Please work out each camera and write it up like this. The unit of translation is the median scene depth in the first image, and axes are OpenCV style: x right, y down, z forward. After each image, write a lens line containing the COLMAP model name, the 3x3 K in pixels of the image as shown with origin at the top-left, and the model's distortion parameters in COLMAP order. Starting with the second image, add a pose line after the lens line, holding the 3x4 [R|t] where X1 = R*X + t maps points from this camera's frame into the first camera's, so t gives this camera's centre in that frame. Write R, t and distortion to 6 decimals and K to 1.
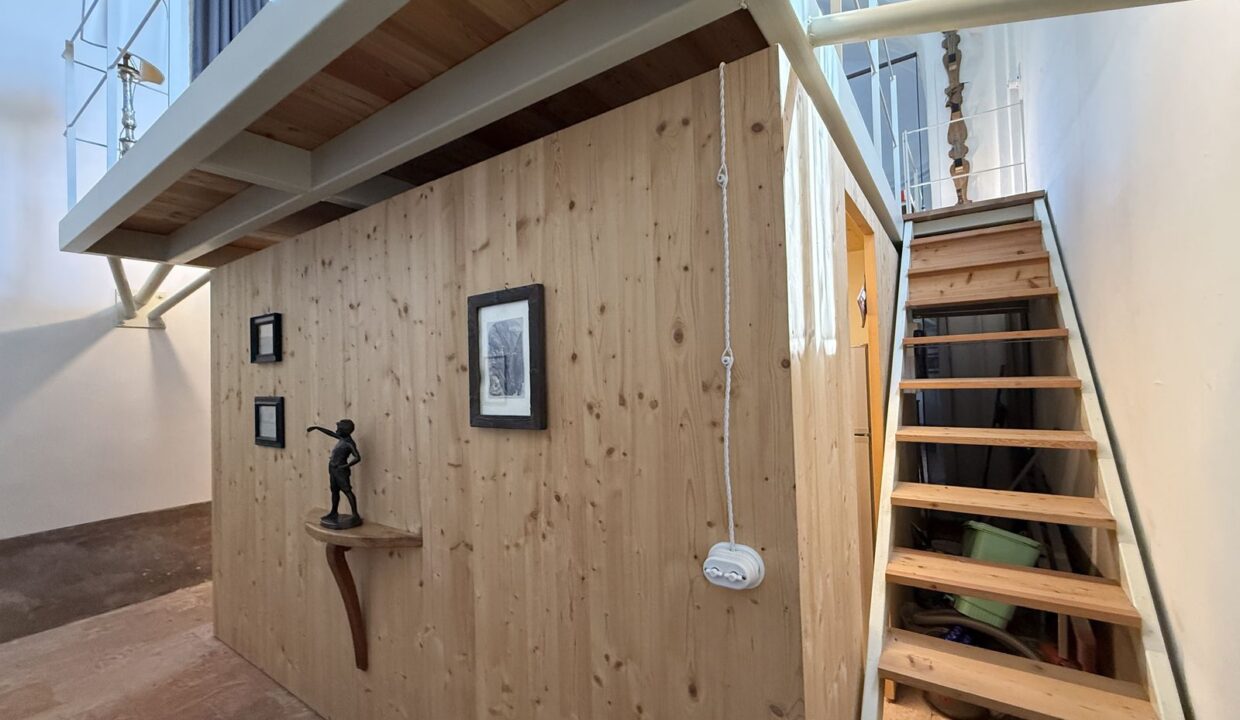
lens RADIAL K [[493.7, 0, 617.7], [0, 493.7, 361.9], [0, 0, 1]] dist [-0.000154, -0.000211]
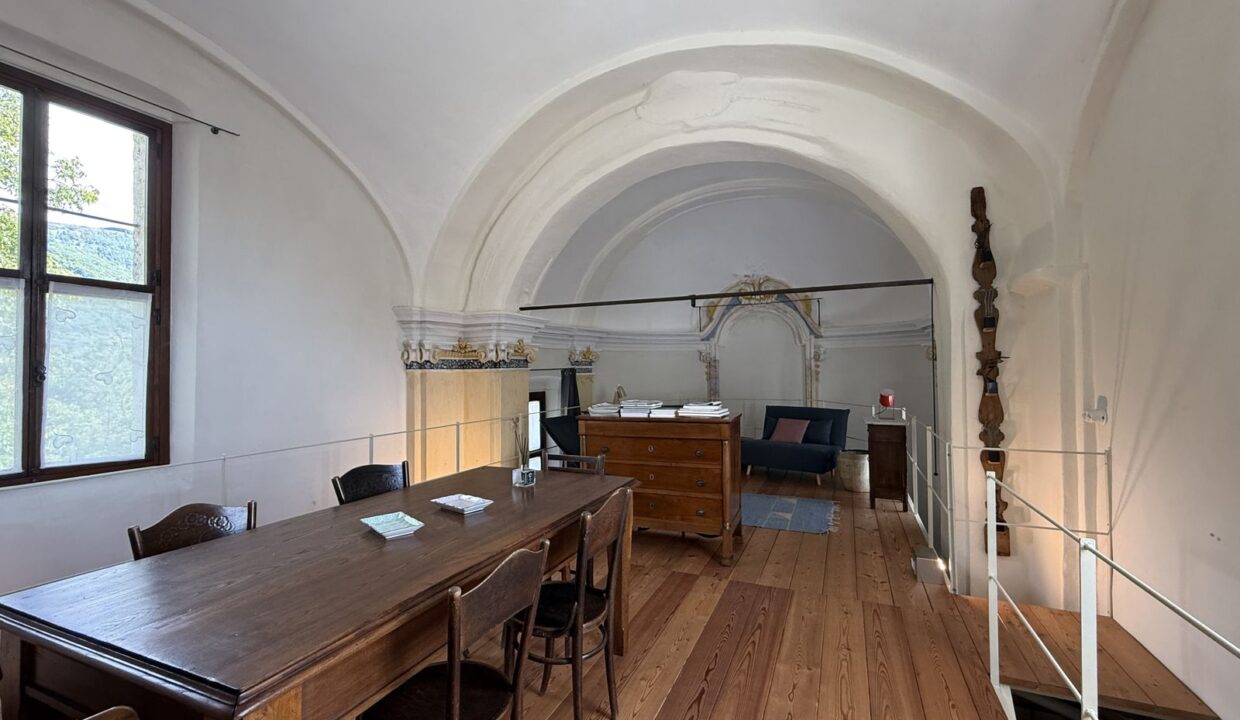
lens RADIAL K [[513.1, 0, 620.0], [0, 513.1, 360.0], [0, 0, 1]] dist [0.001988, 0.000134]
pose [[0.981640, 0.026798, 0.188852, -0.093502], [-0.026753, 0.999638, -0.002788, -0.851944], [-0.188858, -0.002316, 0.982002, 0.482419]]
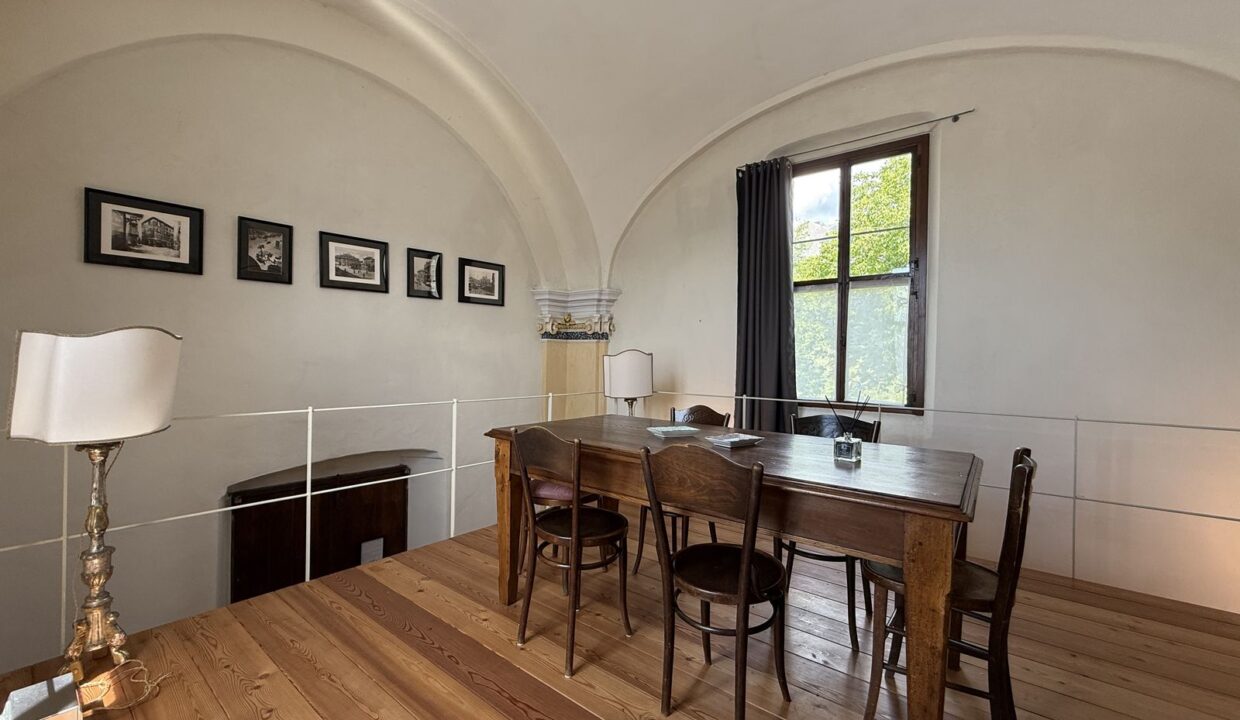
lens RADIAL K [[493.7, 0, 617.7], [0, 493.7, 361.9], [0, 0, 1]] dist [-0.000154, -0.000211]
pose [[-0.083281, 0.033639, -0.995958, 0.590317], [0.014233, 0.999368, 0.032565, -0.791801], [0.996424, -0.011463, -0.083707, 1.123864]]
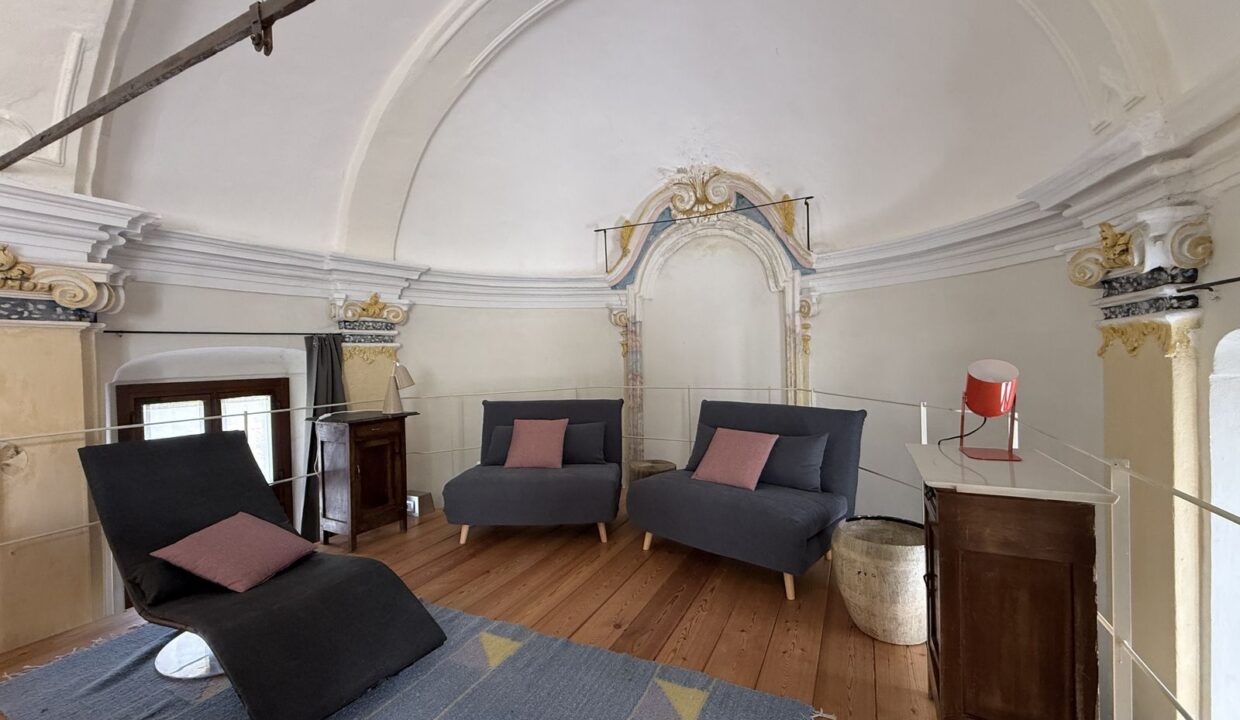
lens RADIAL K [[493.7, 0, 617.7], [0, 493.7, 361.9], [0, 0, 1]] dist [-0.000154, -0.000211]
pose [[0.989304, 0.009443, 0.145565, 0.746859], [-0.014043, 0.999433, 0.030604, -0.784339], [-0.145194, -0.032321, 0.988875, 1.682035]]
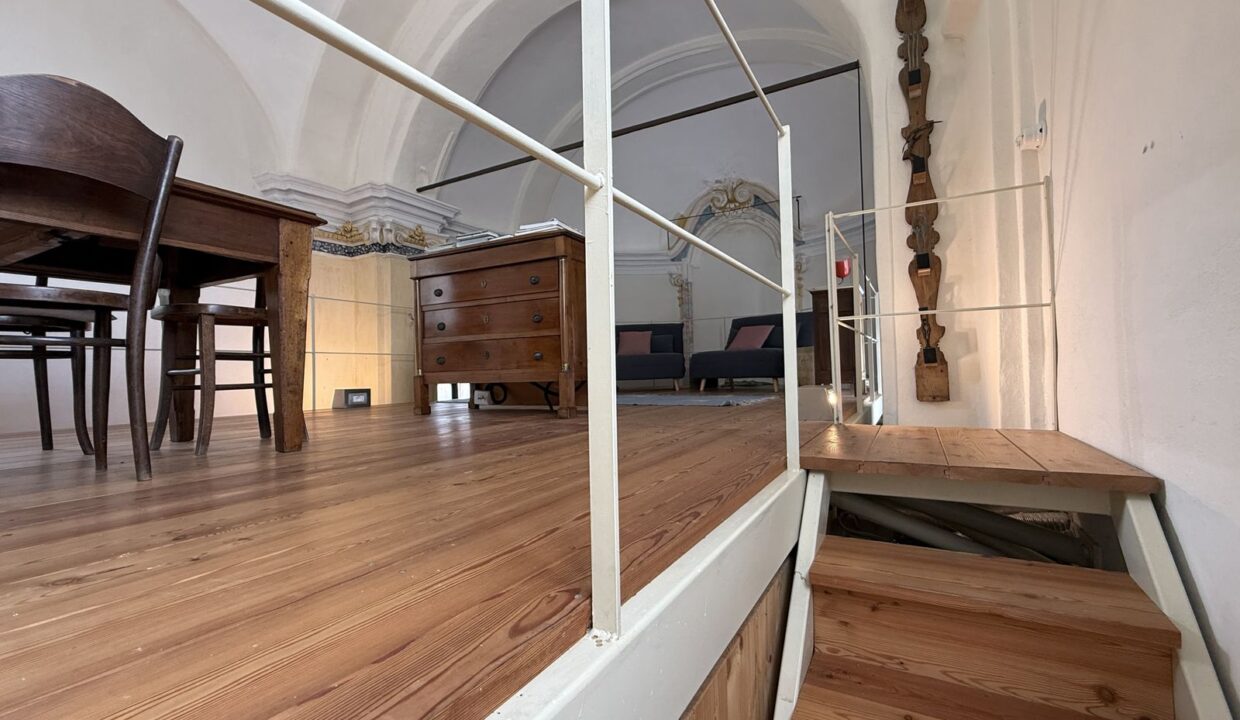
lens RADIAL K [[522.1, 0, 618.0], [0, 522.1, 361.6], [0, 0, 1]] dist [-0.000562, 0.000022]
pose [[0.996137, 0.008000, 0.087449, 0.452378], [-0.008118, 0.999967, 0.000985, -0.449965], [-0.087438, -0.001691, 0.996169, 0.678075]]
